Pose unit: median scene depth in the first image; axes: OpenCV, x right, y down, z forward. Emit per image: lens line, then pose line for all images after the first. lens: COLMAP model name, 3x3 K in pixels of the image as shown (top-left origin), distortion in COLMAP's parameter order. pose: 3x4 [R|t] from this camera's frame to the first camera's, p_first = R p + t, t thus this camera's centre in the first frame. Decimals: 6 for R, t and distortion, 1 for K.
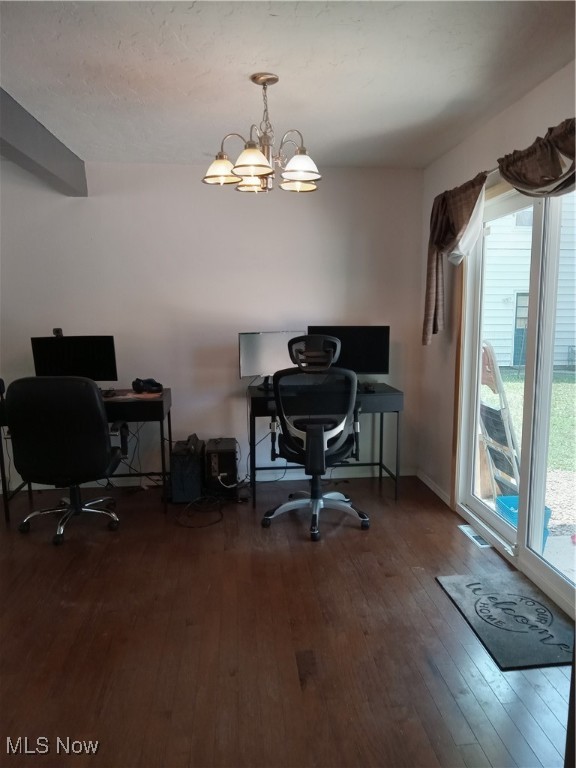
lens RADIAL K [[572.9, 0, 307.2], [0, 572.9, 385.4], [0, 0, 1]] dist [-0.001407, 0.002323]
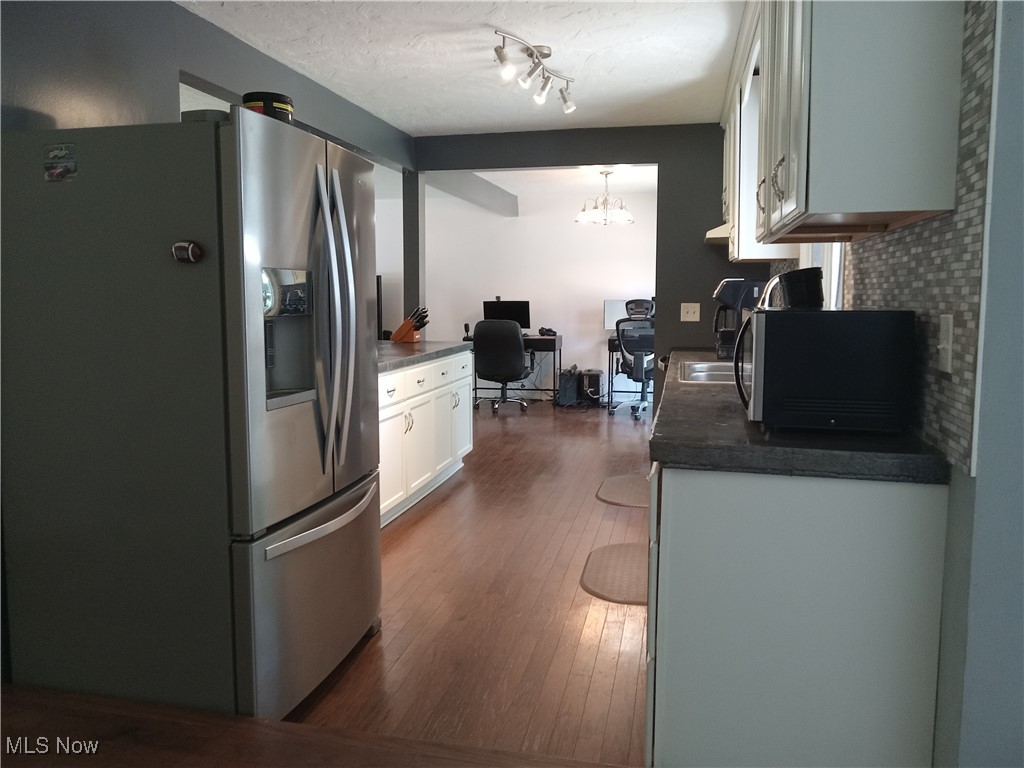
lens RADIAL K [[763.9, 0, 515.4], [0, 763.9, 359.1], [0, 0, 1]] dist [-0.001407, 0.002323]
pose [[0.944643, 0.034364, -0.326296, 0.348139], [-0.049870, 0.997983, -0.039271, 0.168935], [0.324289, 0.053370, 0.944452, -1.083444]]
